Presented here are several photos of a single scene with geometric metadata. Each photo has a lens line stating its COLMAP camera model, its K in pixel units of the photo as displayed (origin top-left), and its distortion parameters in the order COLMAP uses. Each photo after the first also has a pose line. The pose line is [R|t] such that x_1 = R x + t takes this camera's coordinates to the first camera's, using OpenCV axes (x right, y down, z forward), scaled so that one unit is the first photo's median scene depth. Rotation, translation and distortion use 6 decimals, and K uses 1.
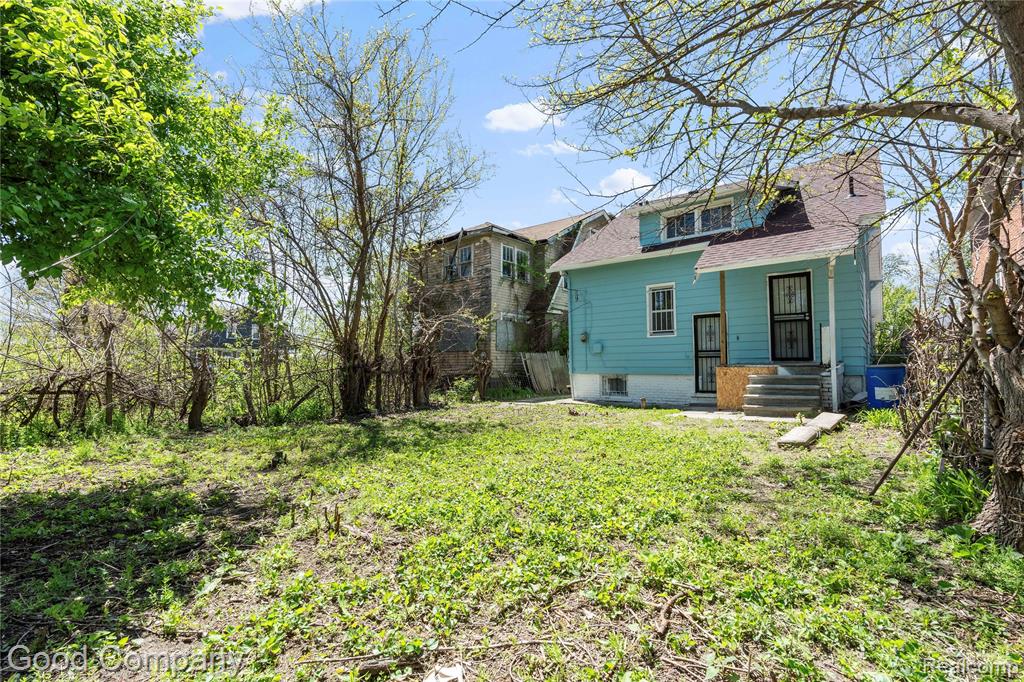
lens RADIAL K [[465.9, 0, 512.0], [0, 465.9, 341.0], [0, 0, 1]] dist [0.002077, 0.000411]
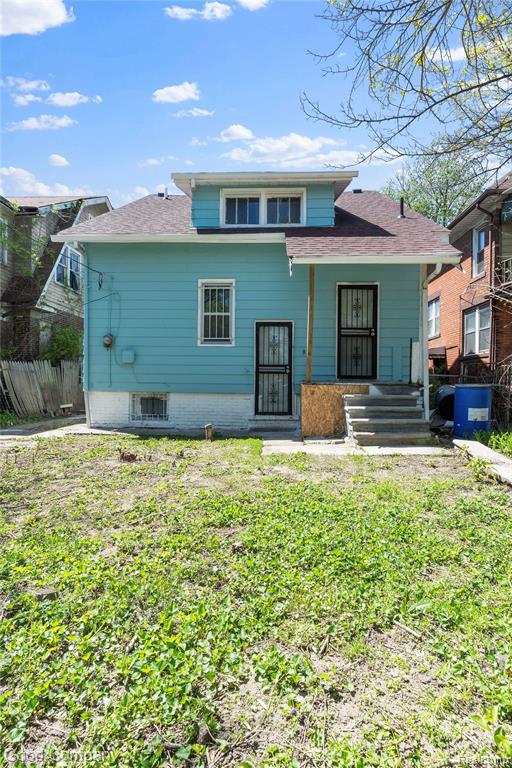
lens RADIAL K [[414.7, 0, 256.0], [0, 414.7, 384.0], [0, 0, 1]] dist [-0.000858, 0.000840]
pose [[0.806047, 0.013603, 0.591695, -0.046330], [-0.047526, 0.997995, 0.041799, 0.024078], [-0.589940, -0.061813, 0.805077, 0.395581]]
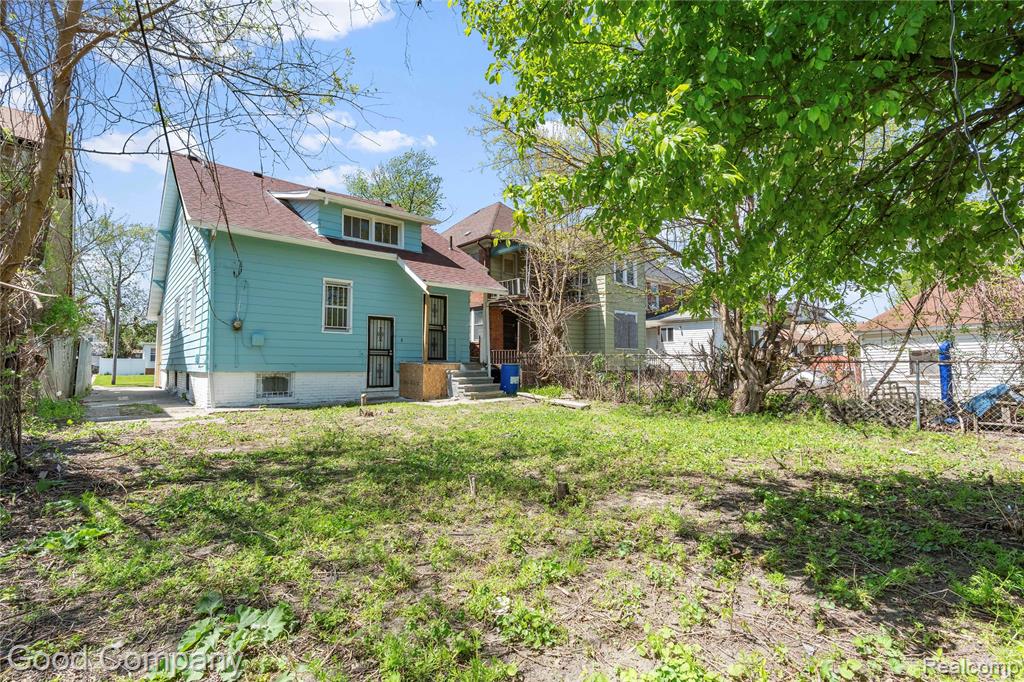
lens RADIAL K [[465.9, 0, 512.0], [0, 465.9, 341.0], [0, 0, 1]] dist [0.002077, 0.000411]
pose [[0.168333, 0.052826, 0.984314, -0.606327], [-0.060332, 0.997243, -0.043202, 0.028813], [-0.983882, -0.052113, 0.171056, 0.485469]]
